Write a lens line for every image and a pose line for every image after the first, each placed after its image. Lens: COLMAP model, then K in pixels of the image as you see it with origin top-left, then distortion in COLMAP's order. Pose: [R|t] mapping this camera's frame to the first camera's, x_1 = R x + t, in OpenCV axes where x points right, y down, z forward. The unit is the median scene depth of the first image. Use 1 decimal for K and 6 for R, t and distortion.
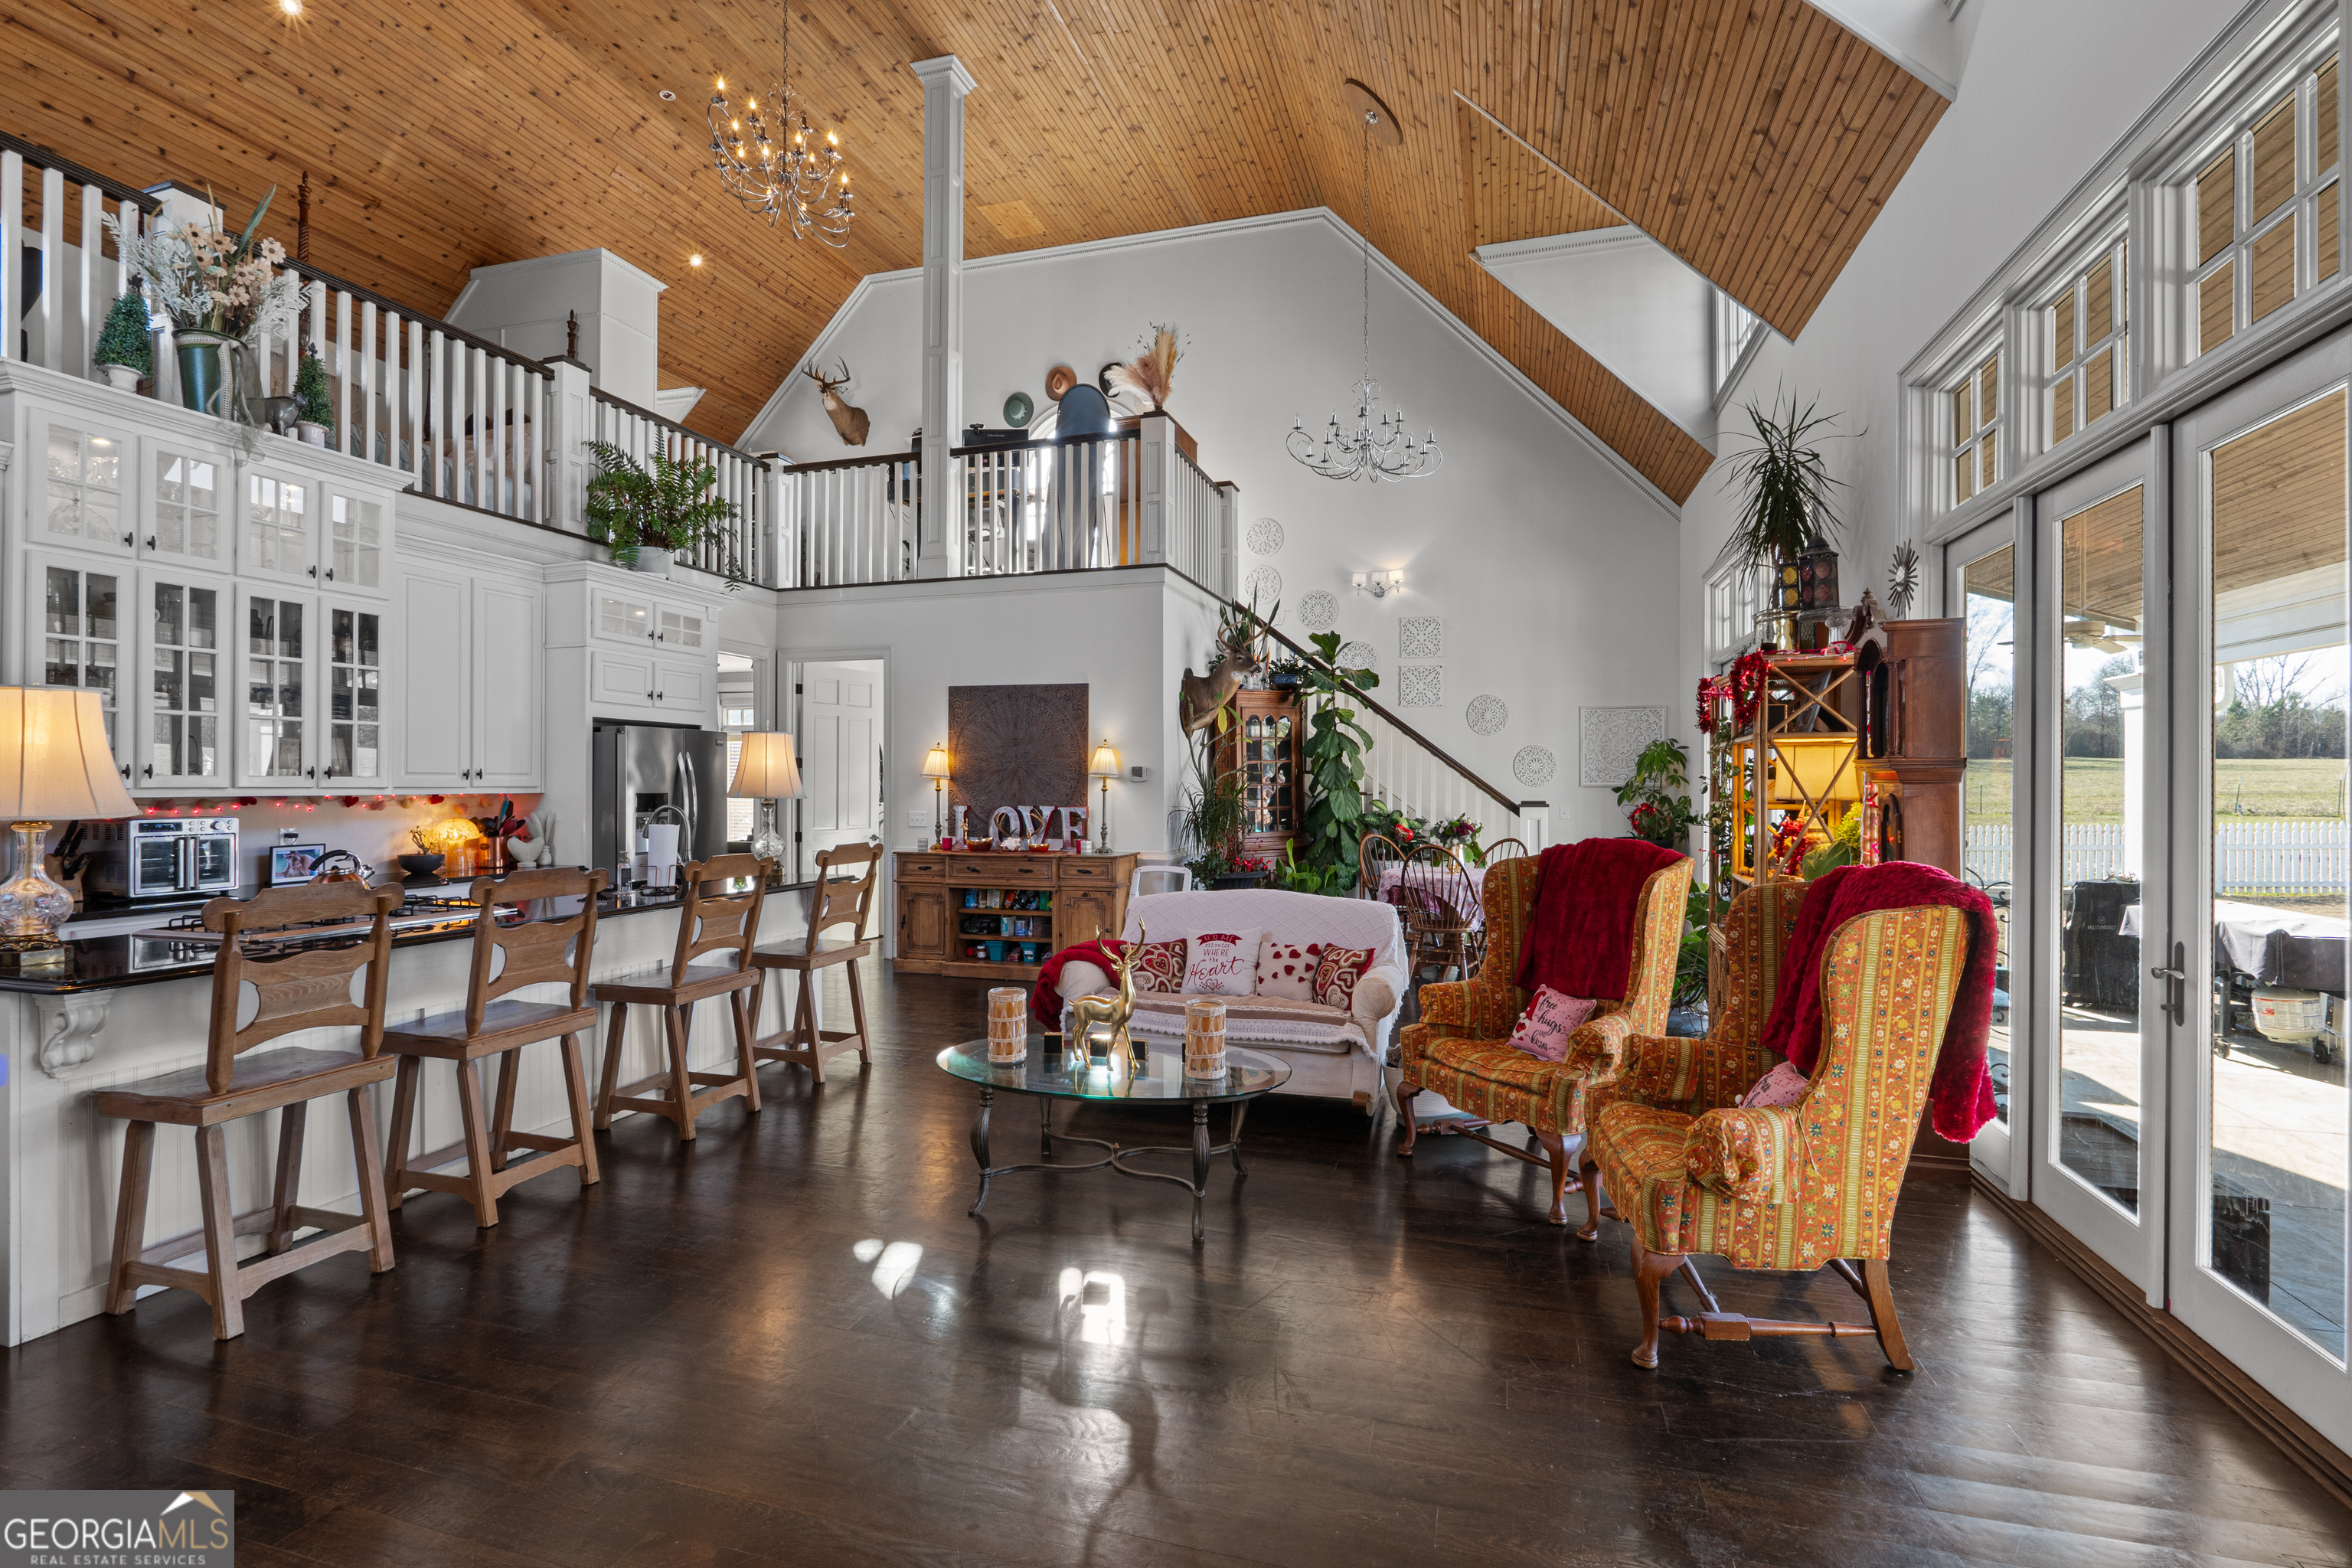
lens RADIAL K [[1092.5, 0, 1189.7], [0, 1092.5, 783.6], [0, 0, 1]] dist [-0.004243, 0.000086]
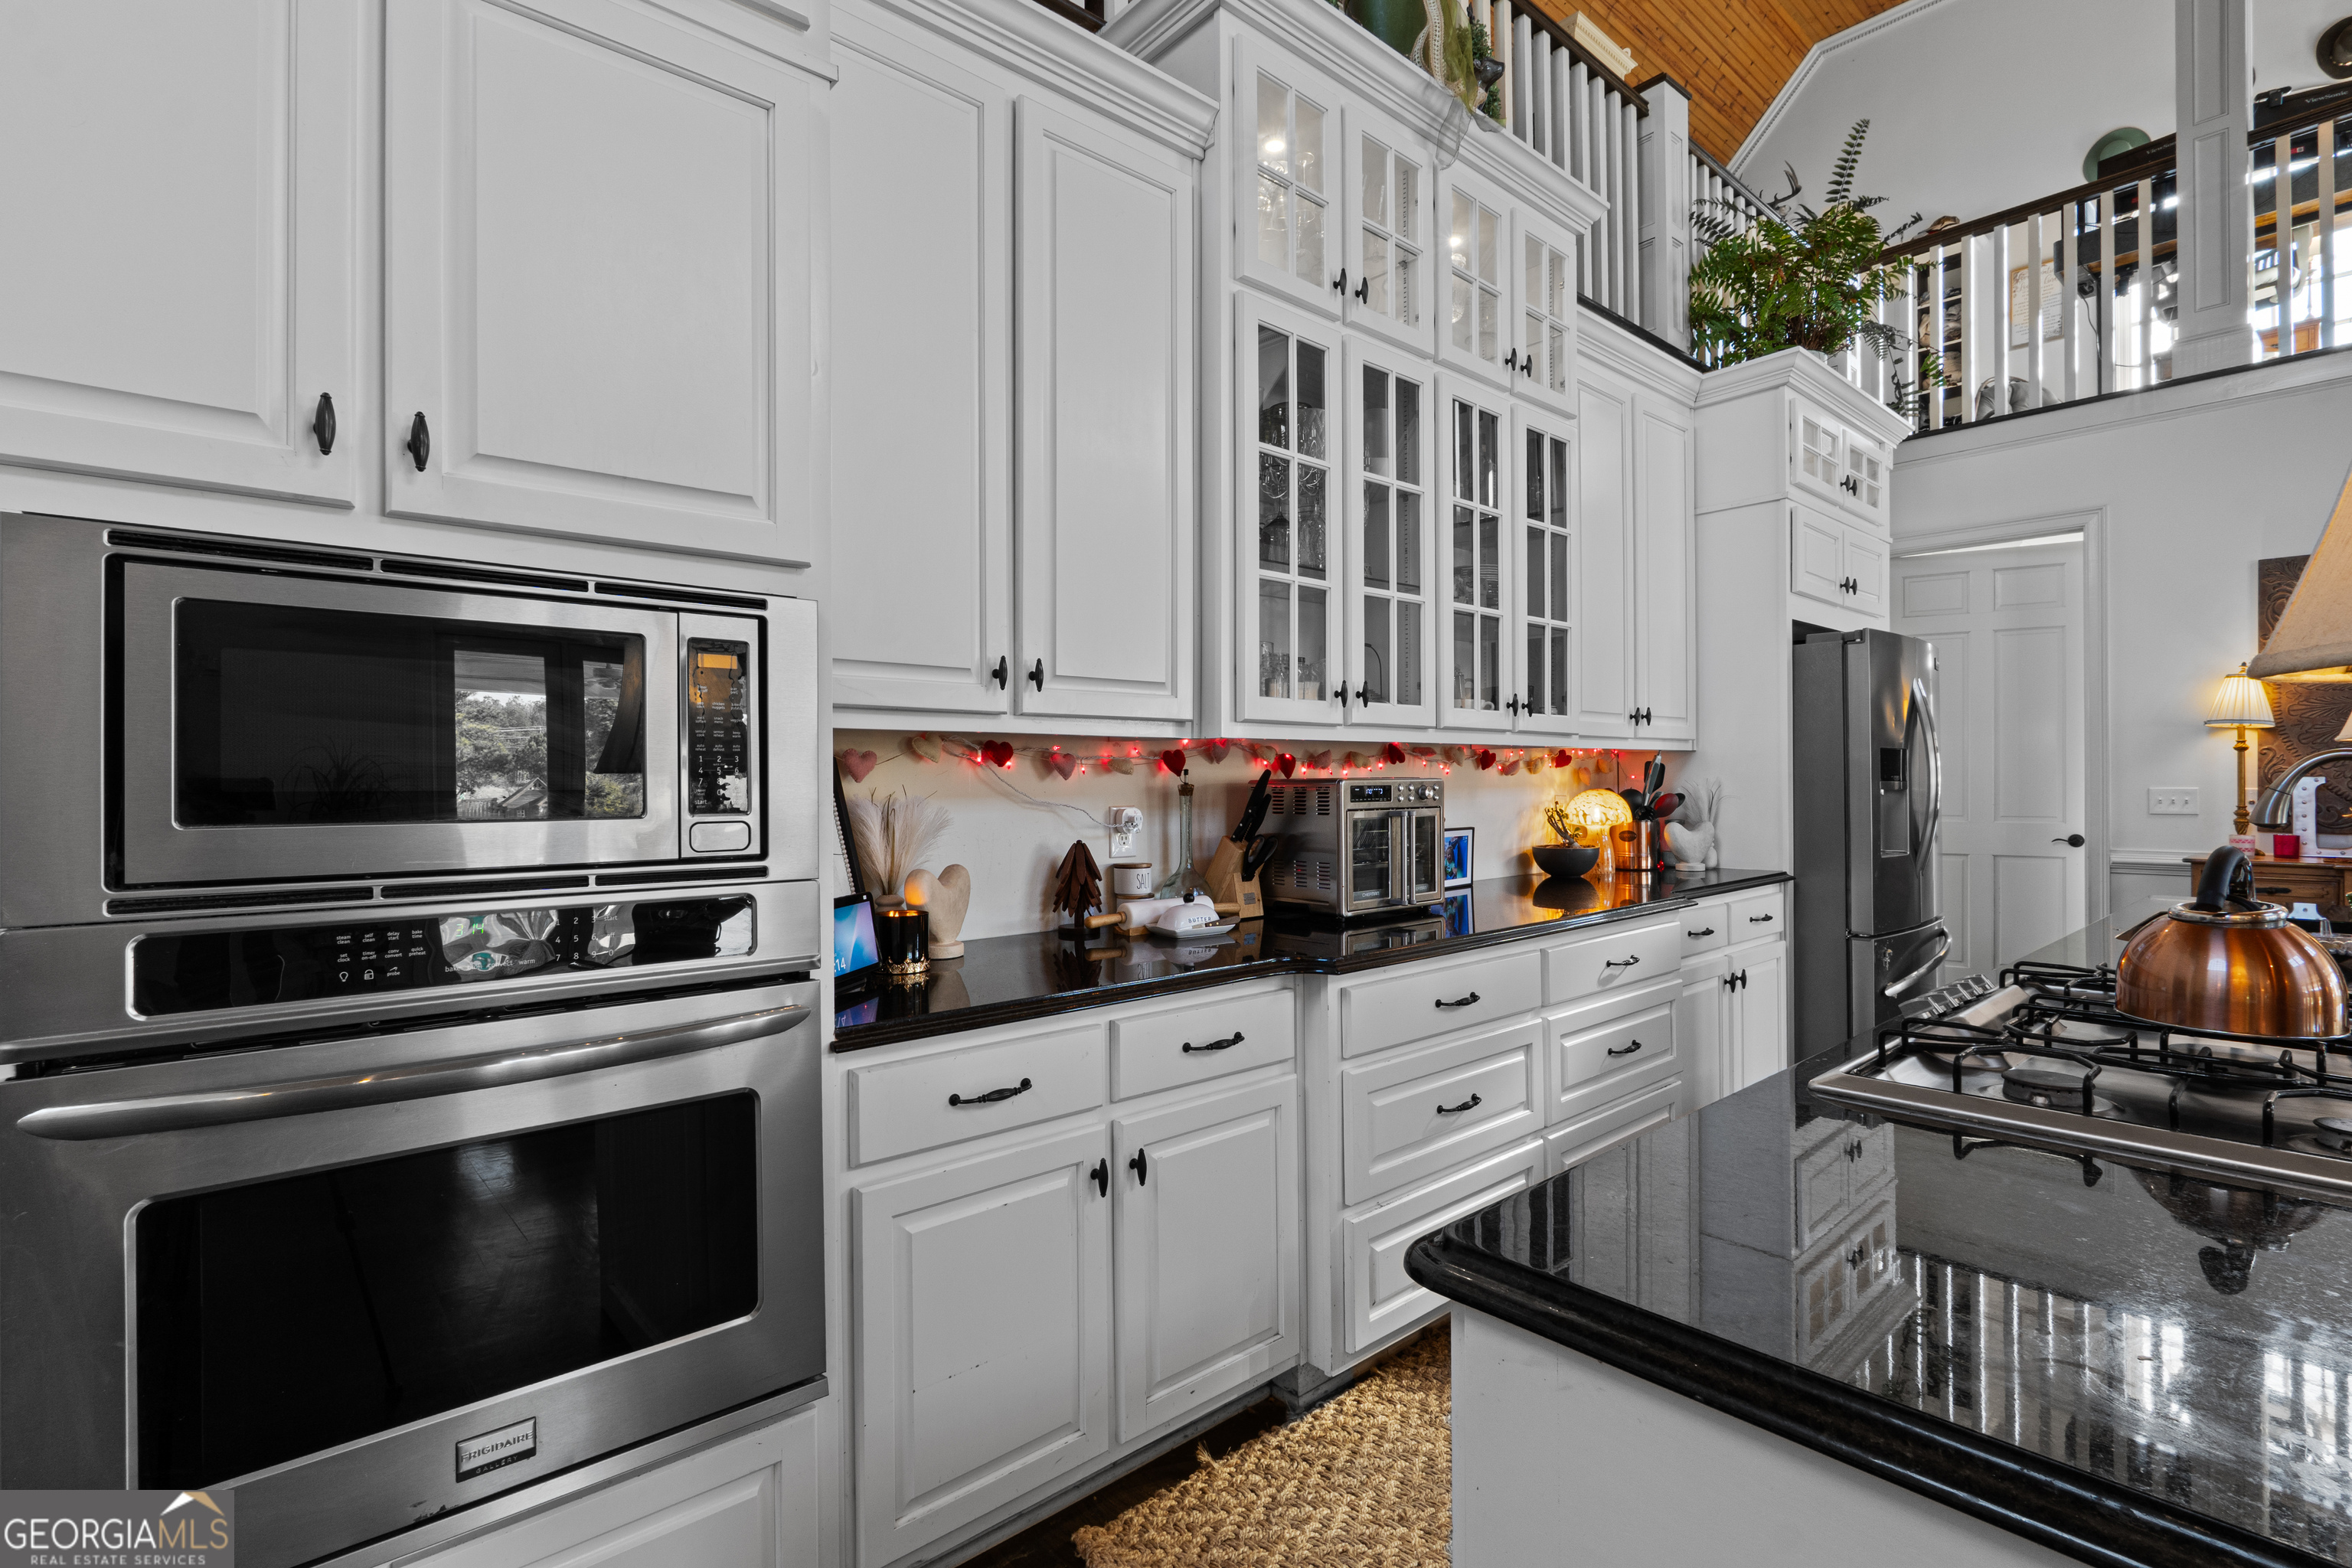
lens RADIAL K [[1092.5, 0, 1177.1], [0, 1092.5, 775.6], [0, 0, 1]] dist [-0.004243, 0.000086]
pose [[0.842399, -0.007917, -0.538796, -0.396160], [0.008330, 0.999964, -0.001669, 0.017119], [0.538790, -0.003082, 0.842434, 0.254408]]
